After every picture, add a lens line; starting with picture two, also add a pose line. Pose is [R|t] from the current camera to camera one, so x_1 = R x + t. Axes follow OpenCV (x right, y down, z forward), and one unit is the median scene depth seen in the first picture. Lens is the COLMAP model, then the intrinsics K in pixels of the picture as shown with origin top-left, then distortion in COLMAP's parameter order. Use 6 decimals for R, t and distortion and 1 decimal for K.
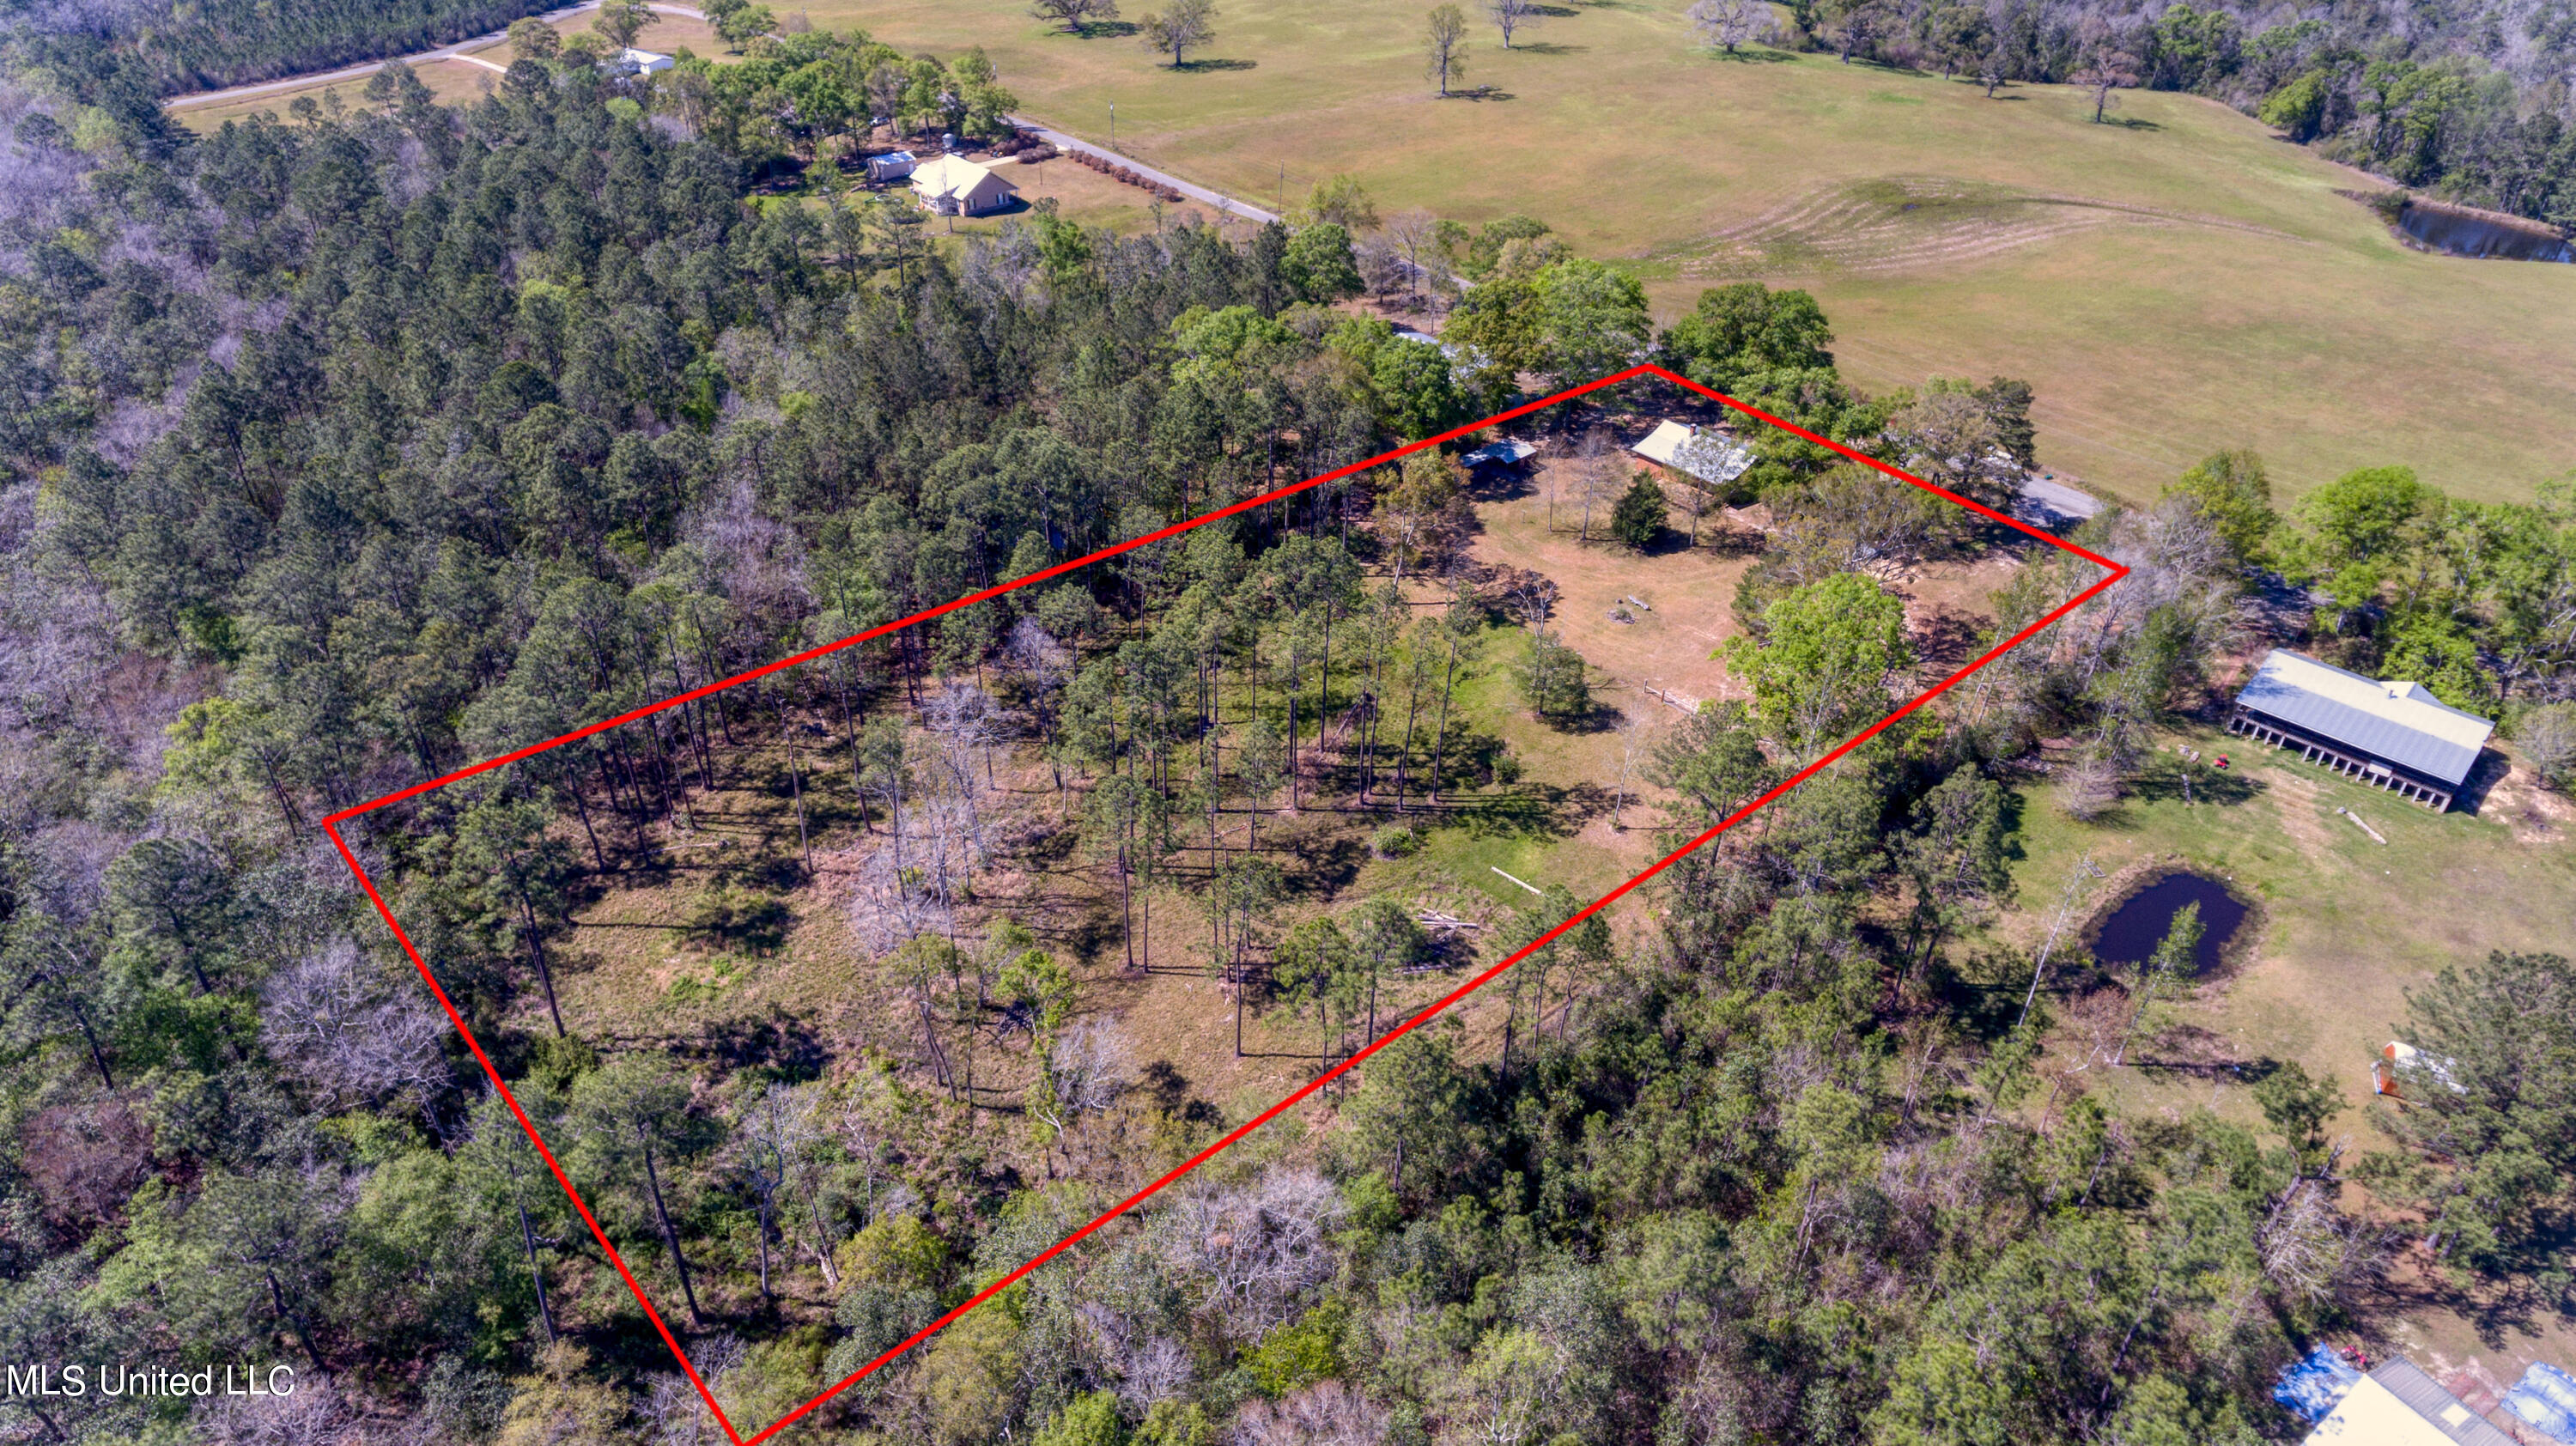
lens RADIAL K [[1497.7, 0, 1294.8], [0, 1497.7, 716.6], [0, 0, 1]] dist [0.003271, -0.003051]
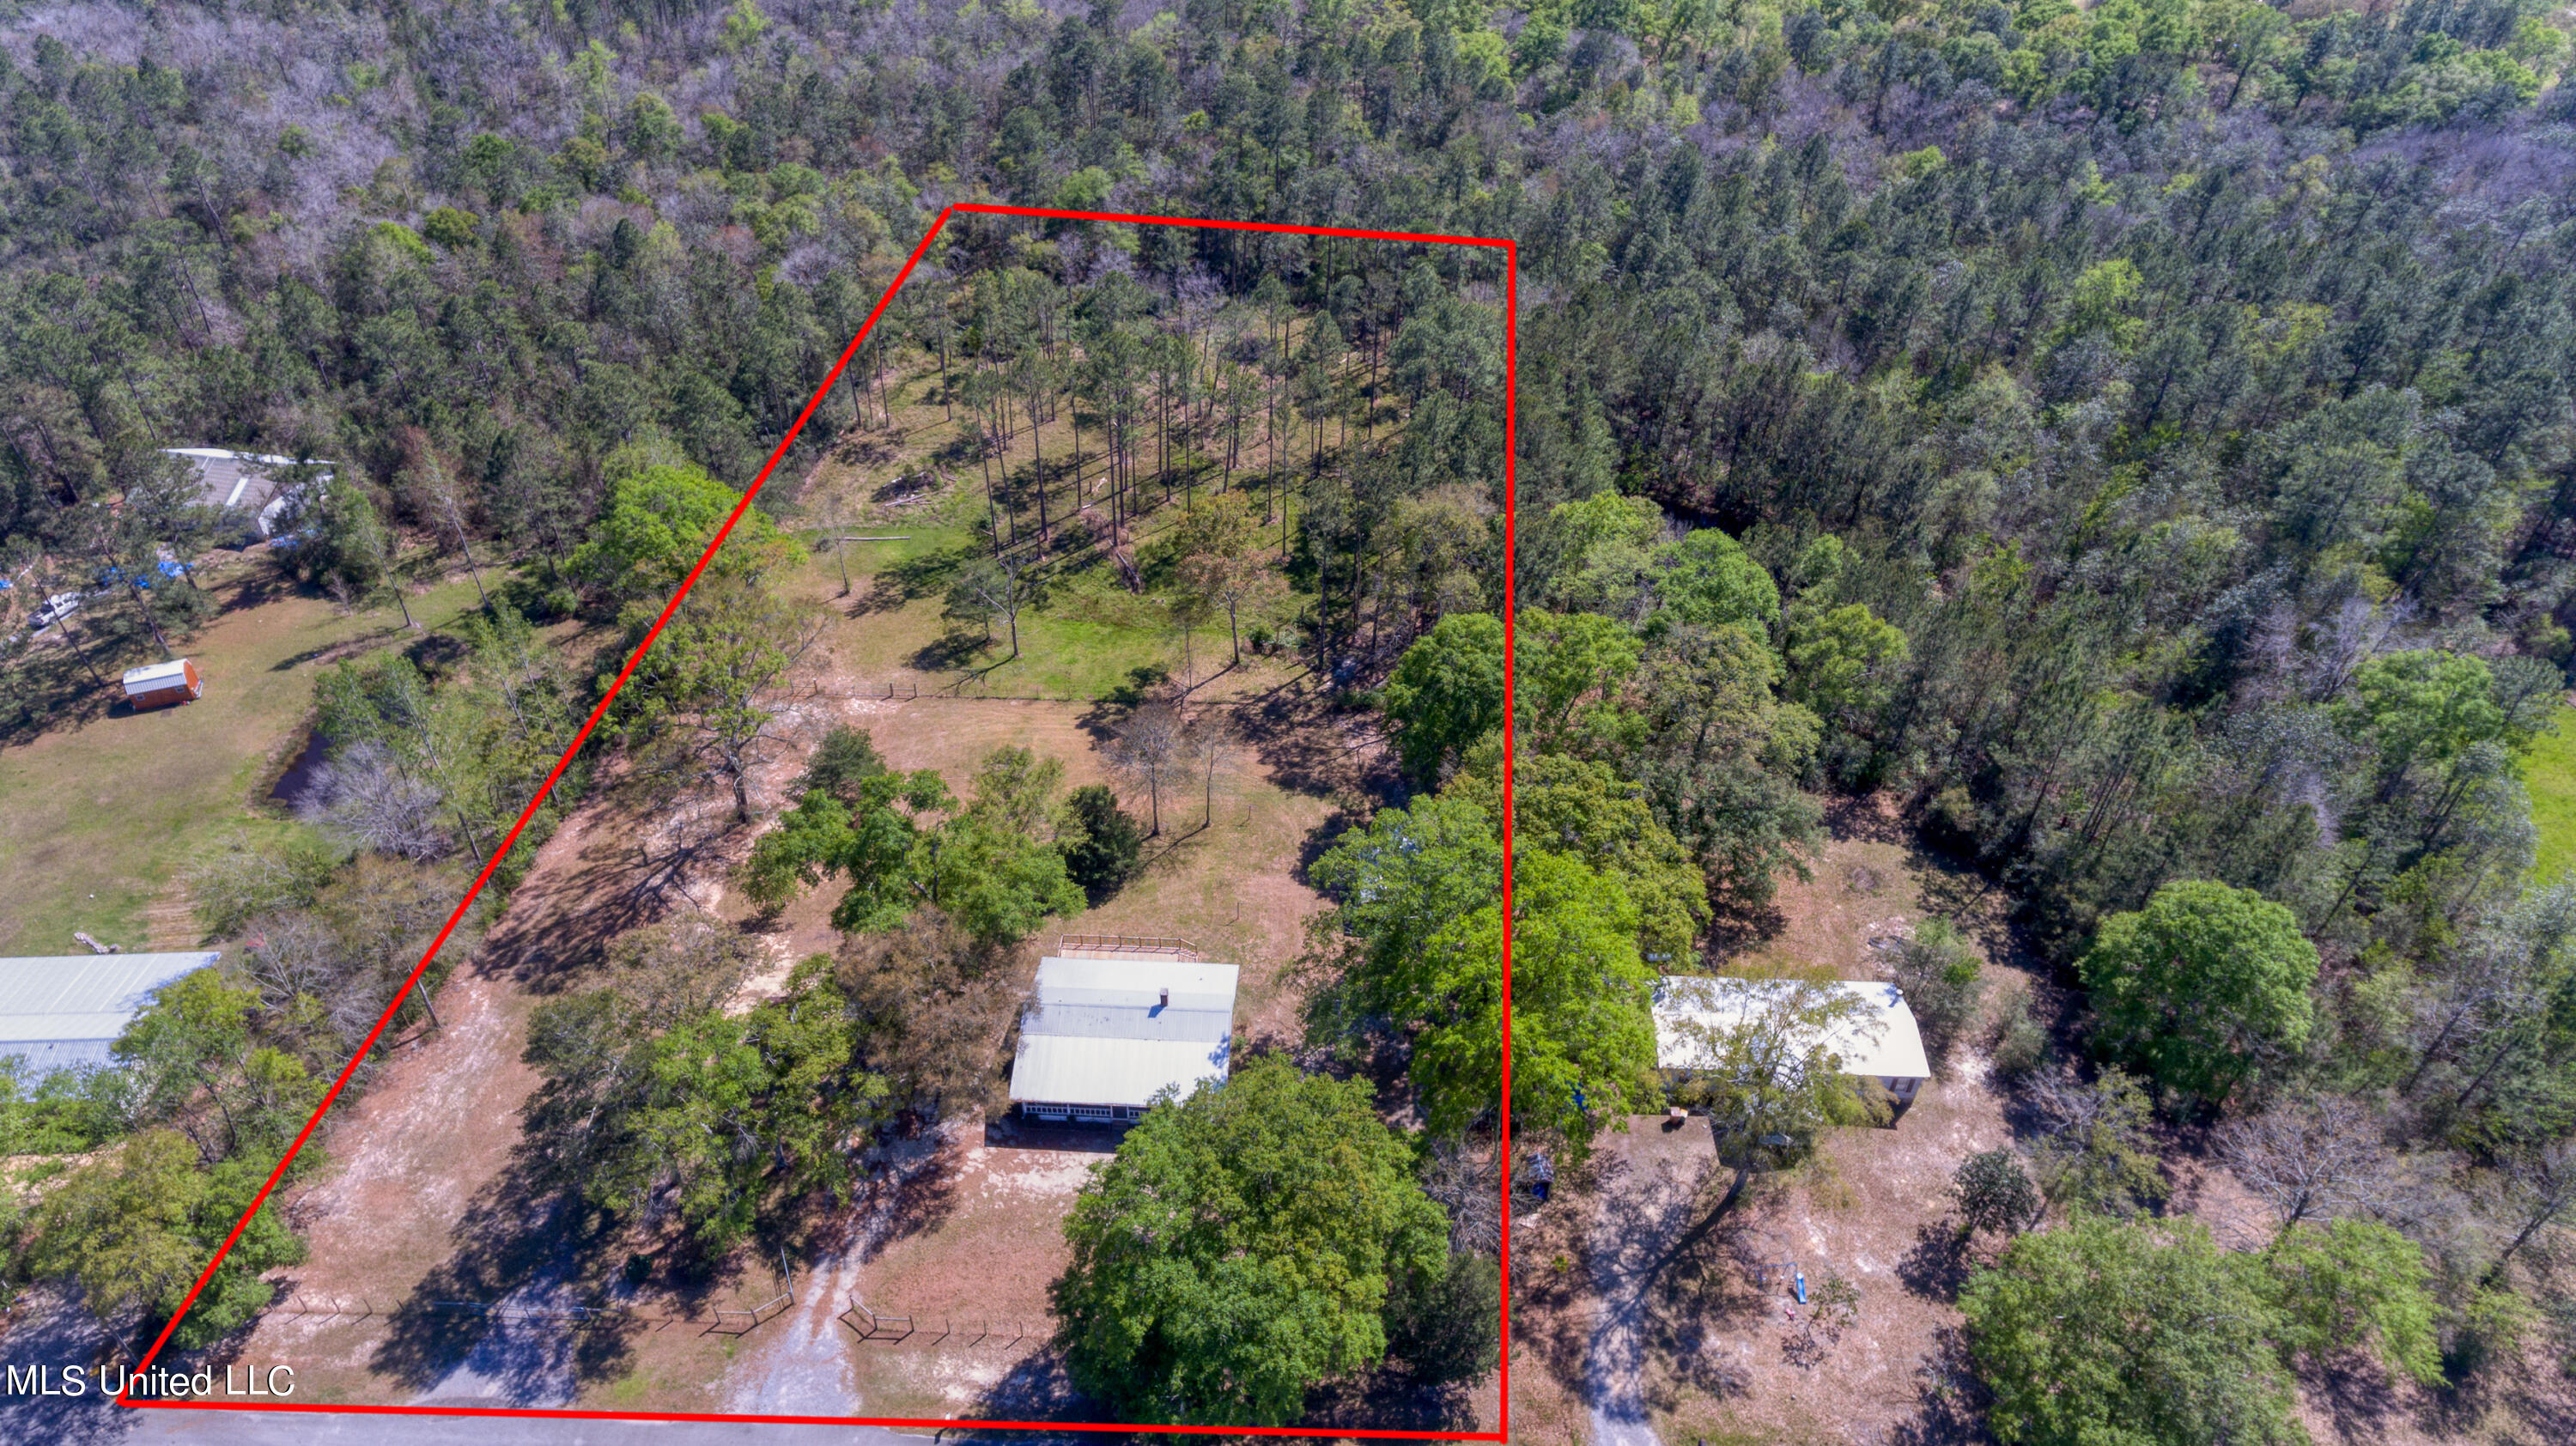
lens RADIAL K [[1497.7, 0, 1294.8], [0, 1497.7, 716.6], [0, 0, 1]] dist [0.003271, -0.003051]
pose [[-0.668353, 0.446894, -0.594634, 0.635050], [-0.433677, 0.415378, 0.799616, -0.853370], [0.604341, 0.792305, -0.083812, 1.256262]]
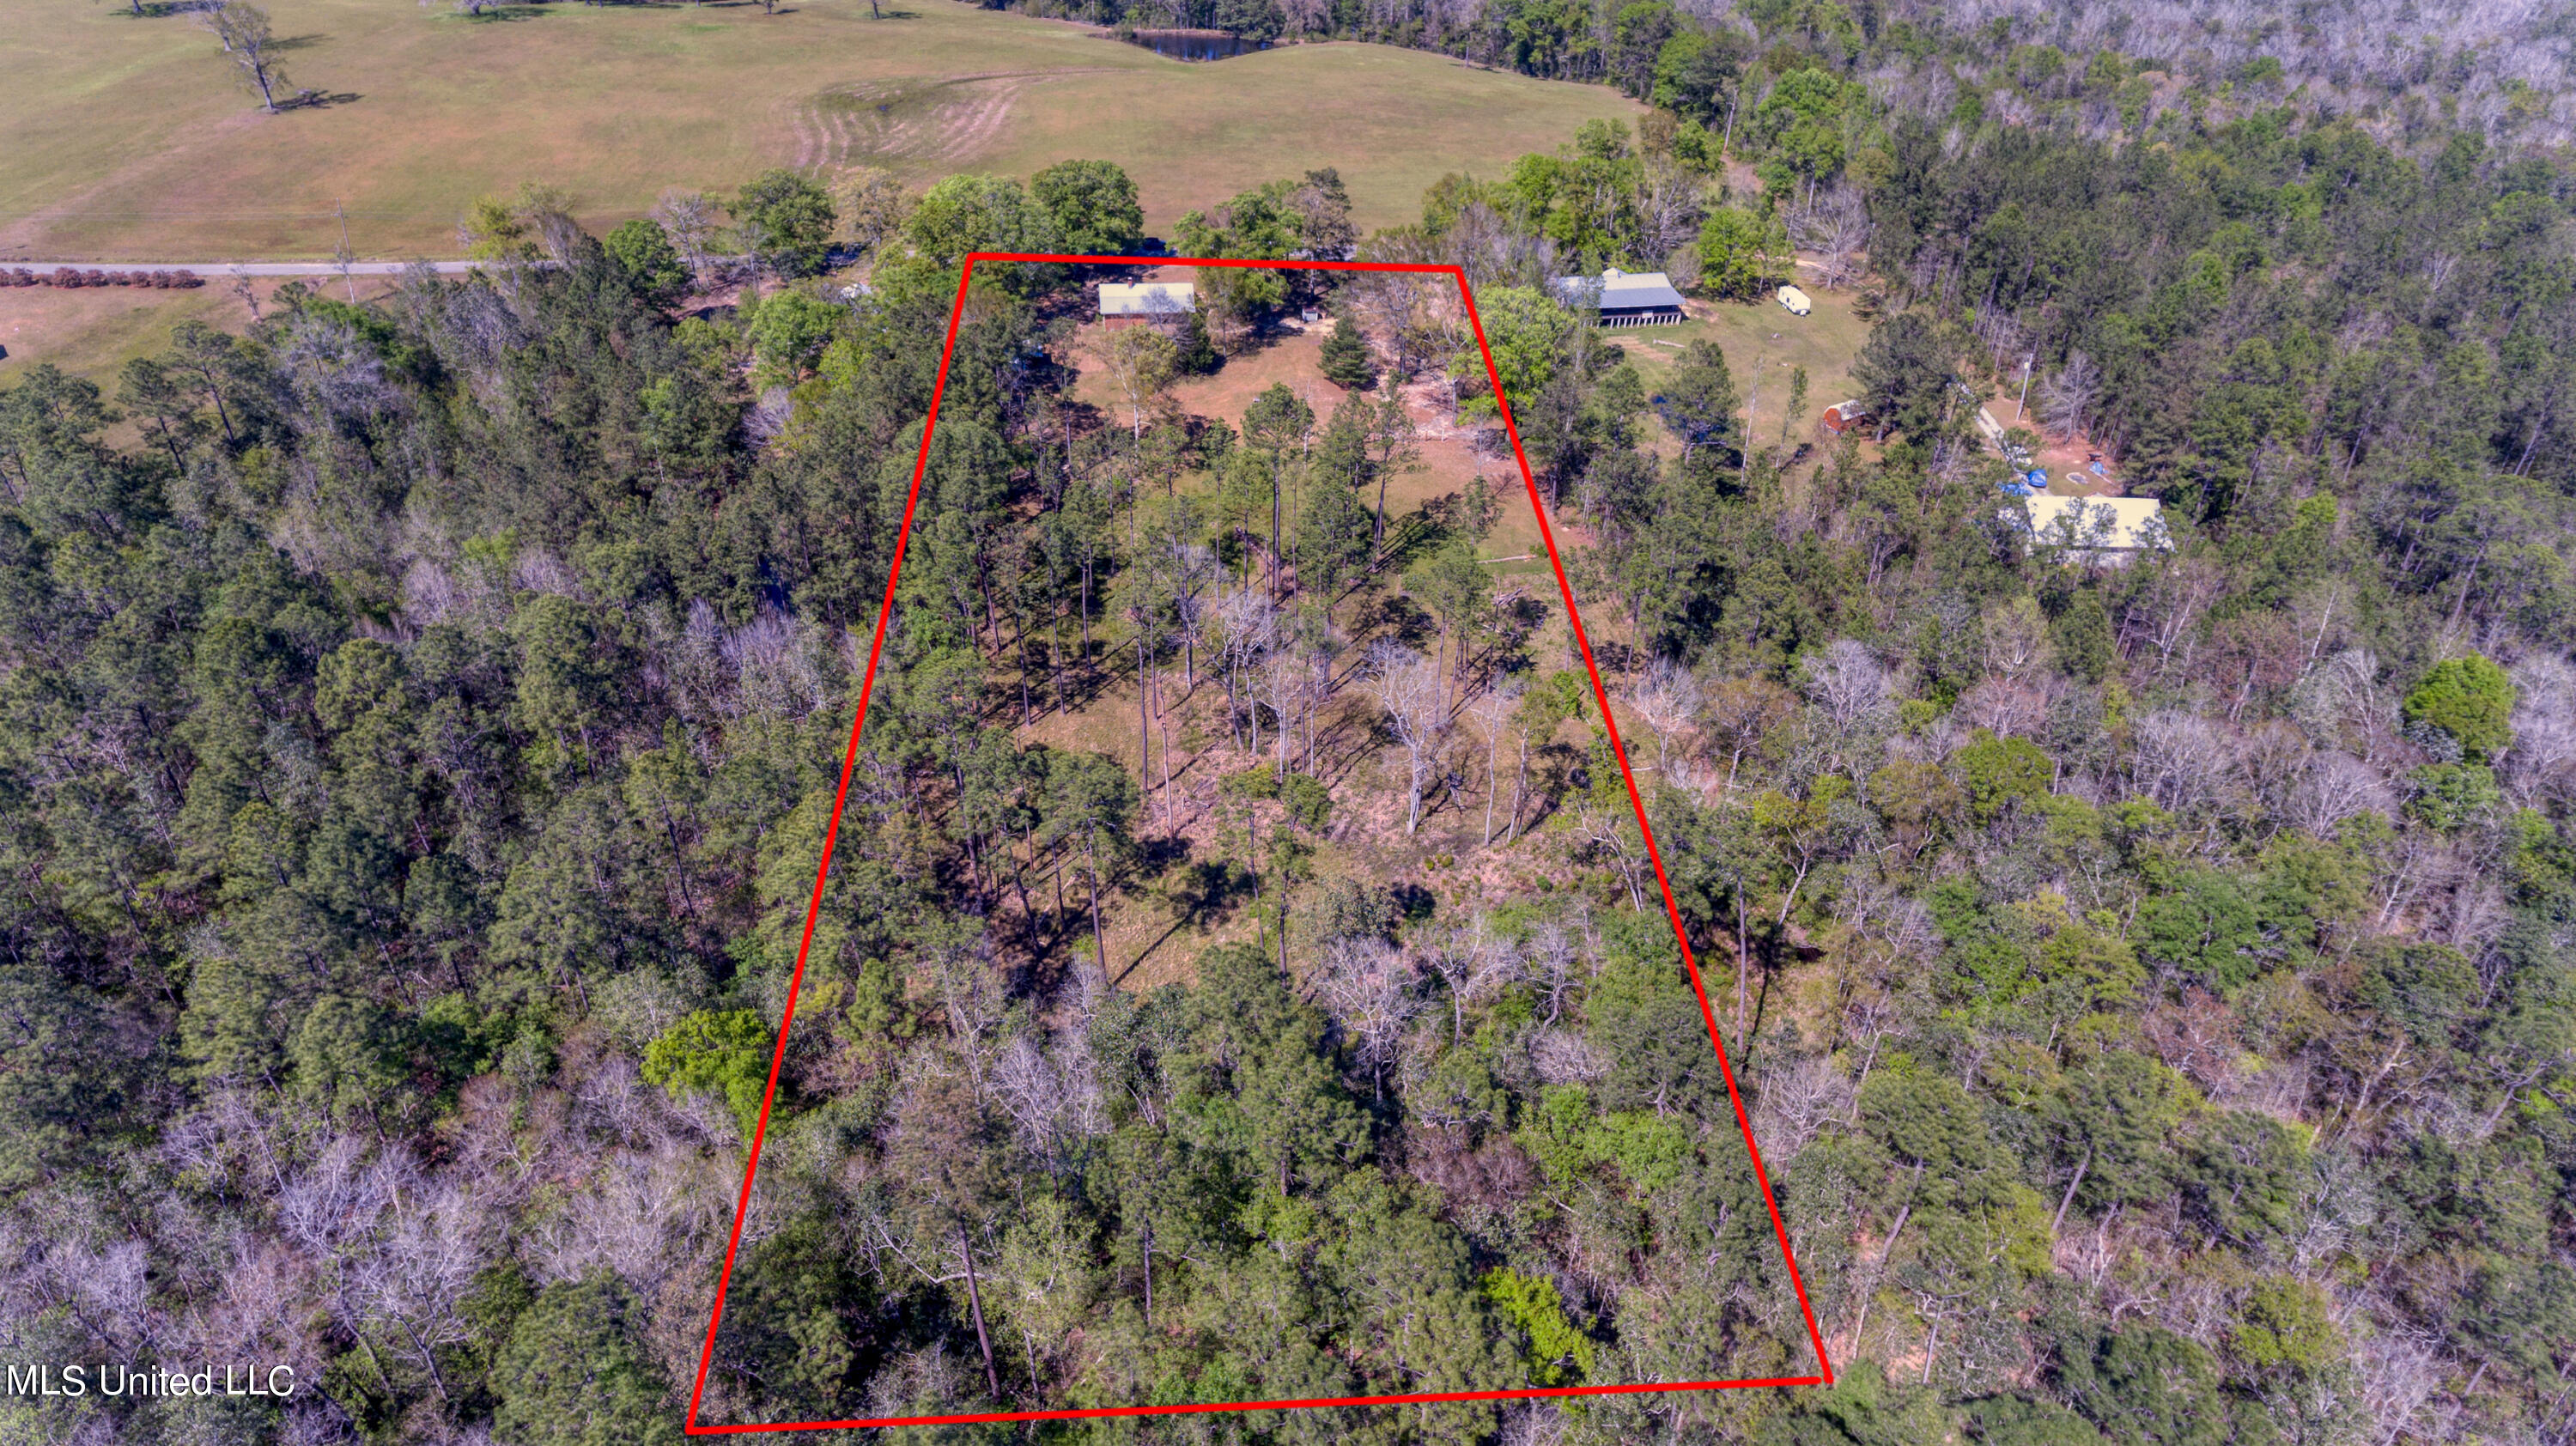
lens RADIAL K [[1497.7, 0, 1294.8], [0, 1497.7, 716.6], [0, 0, 1]] dist [0.003271, -0.003051]
pose [[0.535599, -0.479877, 0.694875, -0.845449], [0.454865, 0.857222, 0.241389, -0.157254], [-0.711499, 0.186786, 0.677406, 0.203746]]
